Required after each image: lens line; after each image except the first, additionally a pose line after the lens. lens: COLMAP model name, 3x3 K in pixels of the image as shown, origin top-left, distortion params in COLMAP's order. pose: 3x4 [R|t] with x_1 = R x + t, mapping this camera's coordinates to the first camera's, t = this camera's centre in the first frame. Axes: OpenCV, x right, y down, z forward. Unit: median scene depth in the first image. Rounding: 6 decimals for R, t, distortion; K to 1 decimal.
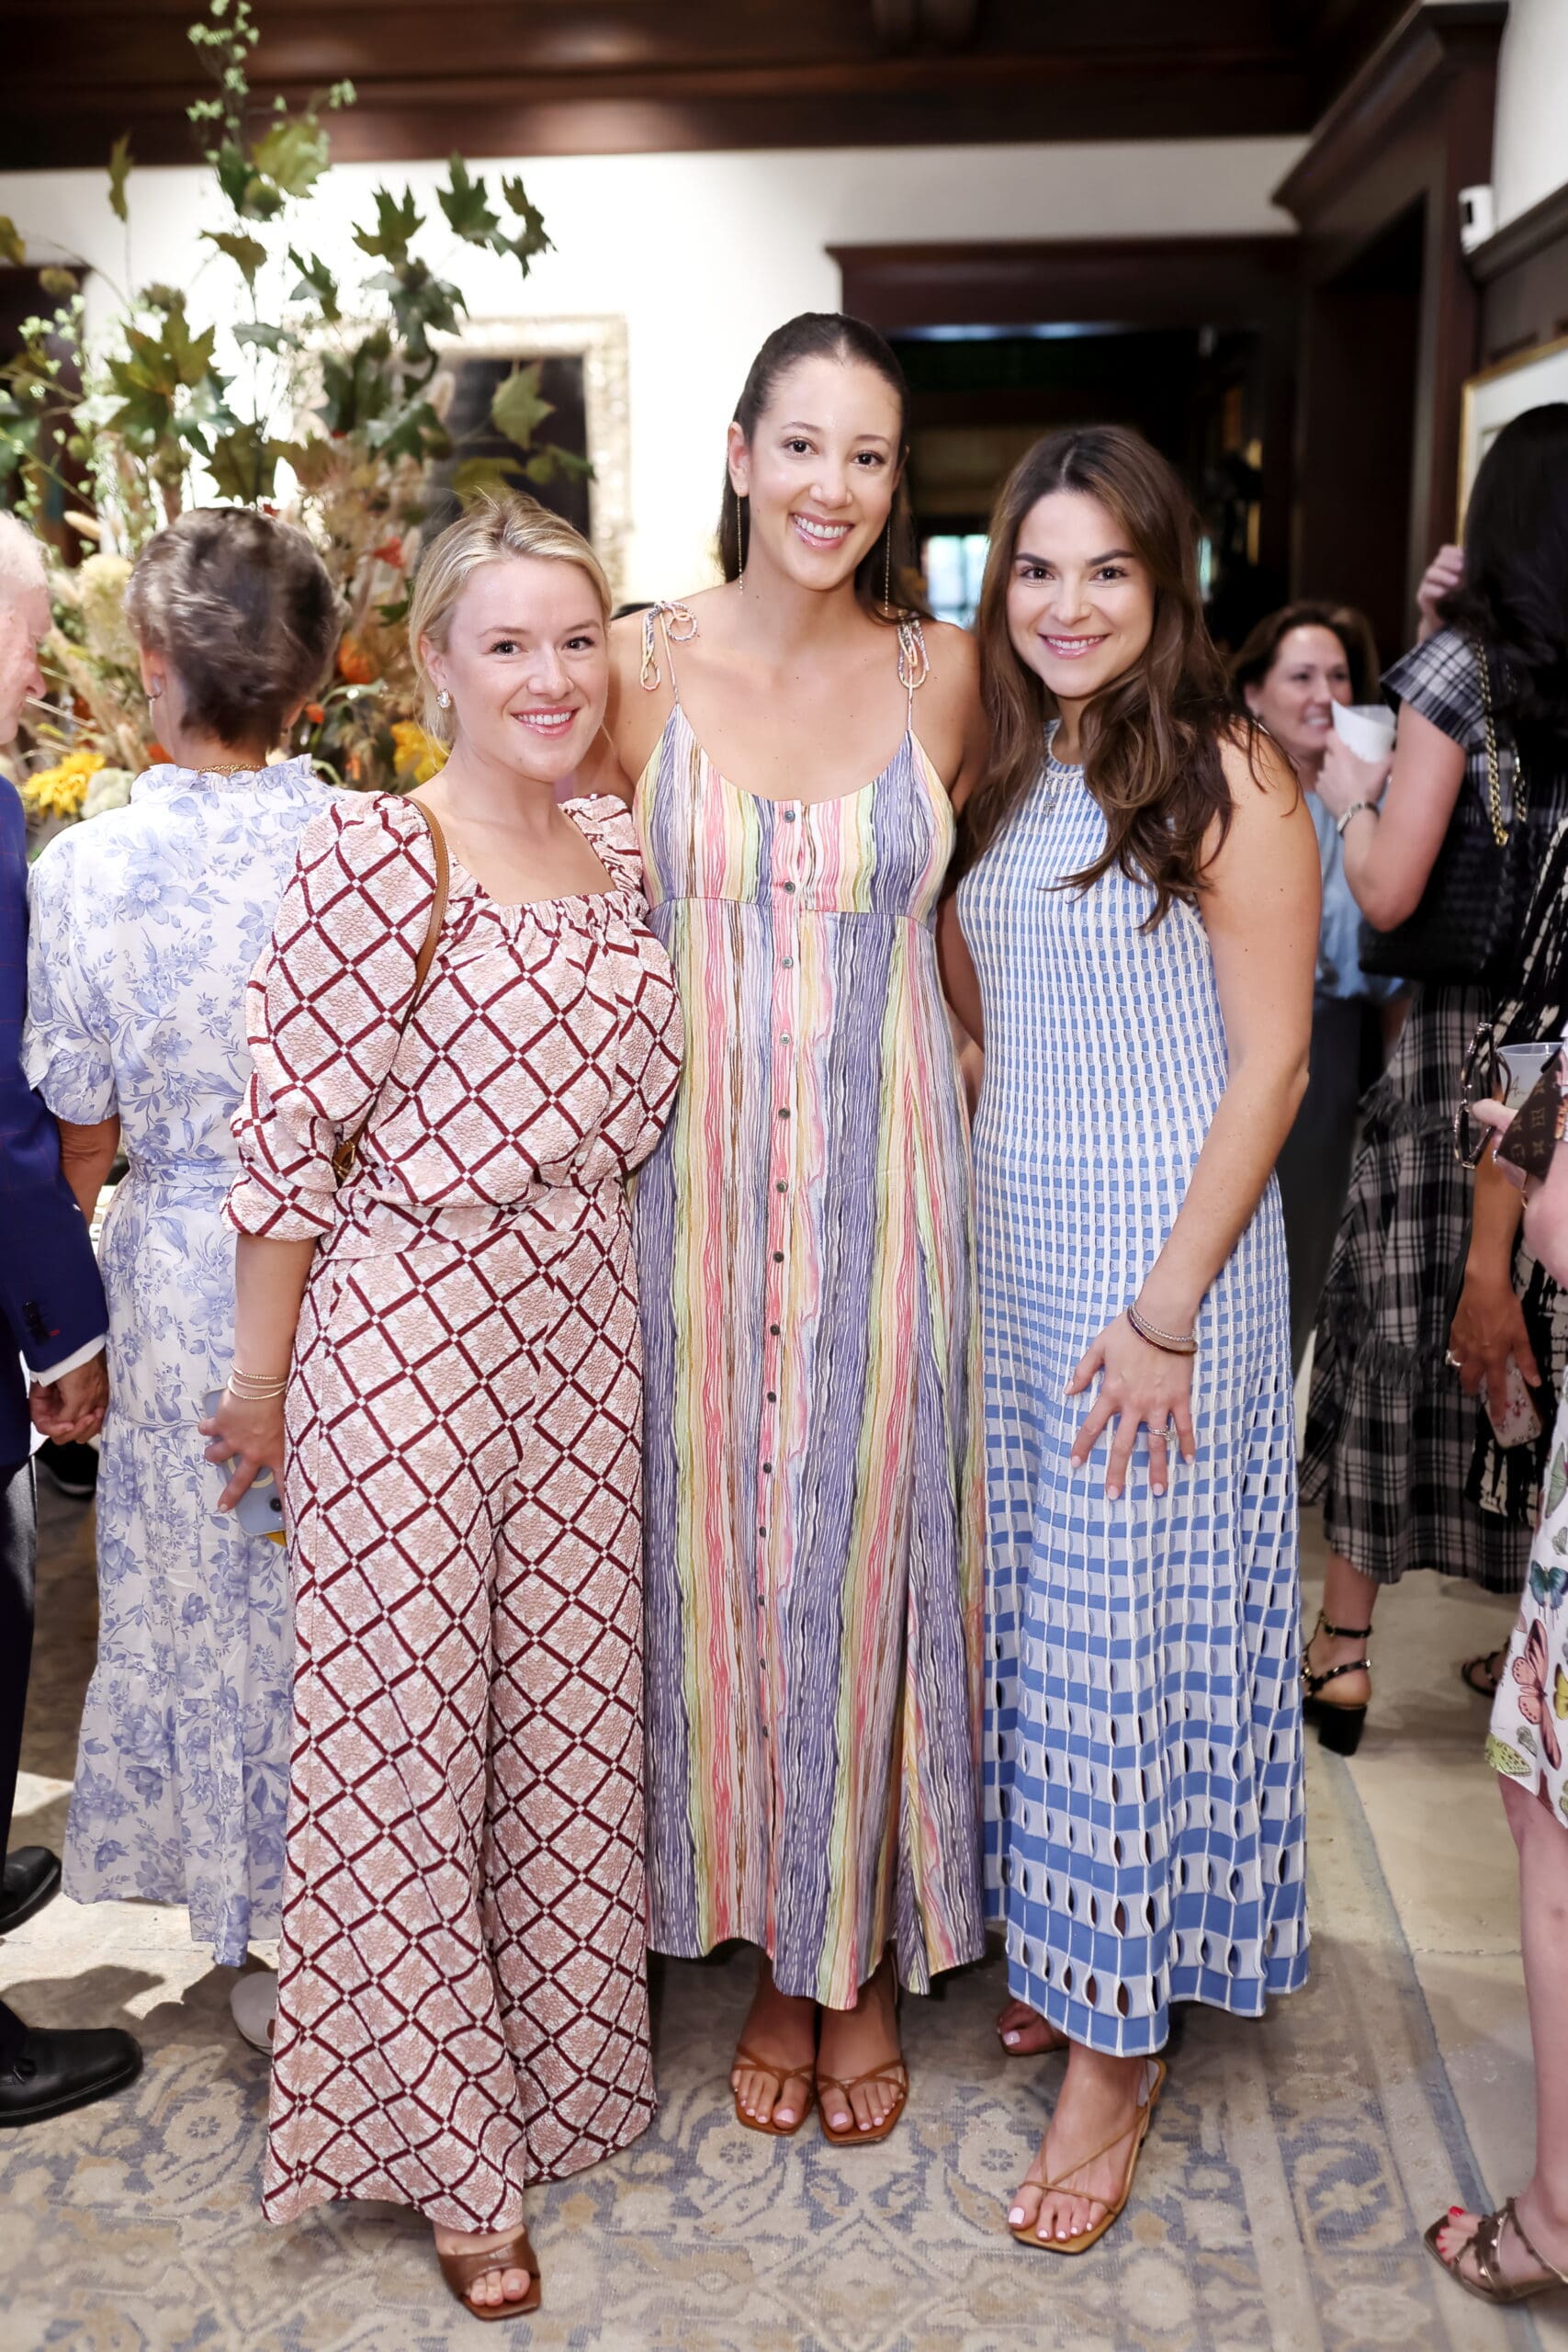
lens RADIAL K [[2311.8, 0, 784.0], [0, 2311.8, 1176.0], [0, 0, 1]] dist [-0.001121, 0.008068]
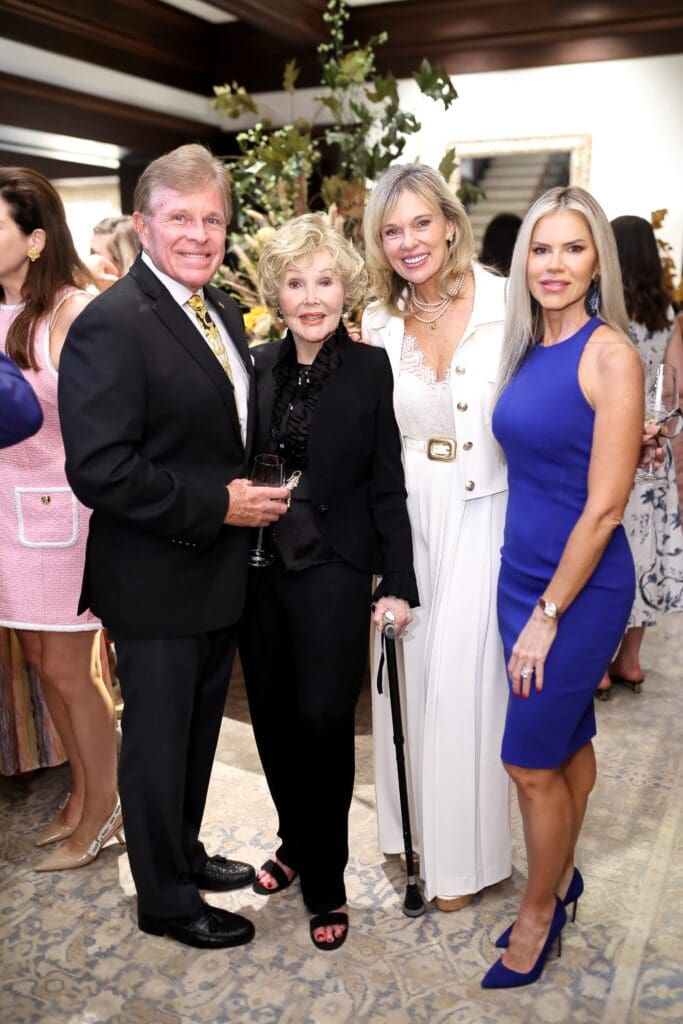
lens RADIAL K [[1001.3, 0, 341.5], [0, 1001.3, 512.0], [0, 0, 1]] dist [0.006076, 0.022875]
pose [[0.933294, 0.102943, -0.344041, 0.184391], [-0.104425, 0.994430, 0.014272, 0.014127], [0.343594, 0.022606, 0.938846, 0.012766]]
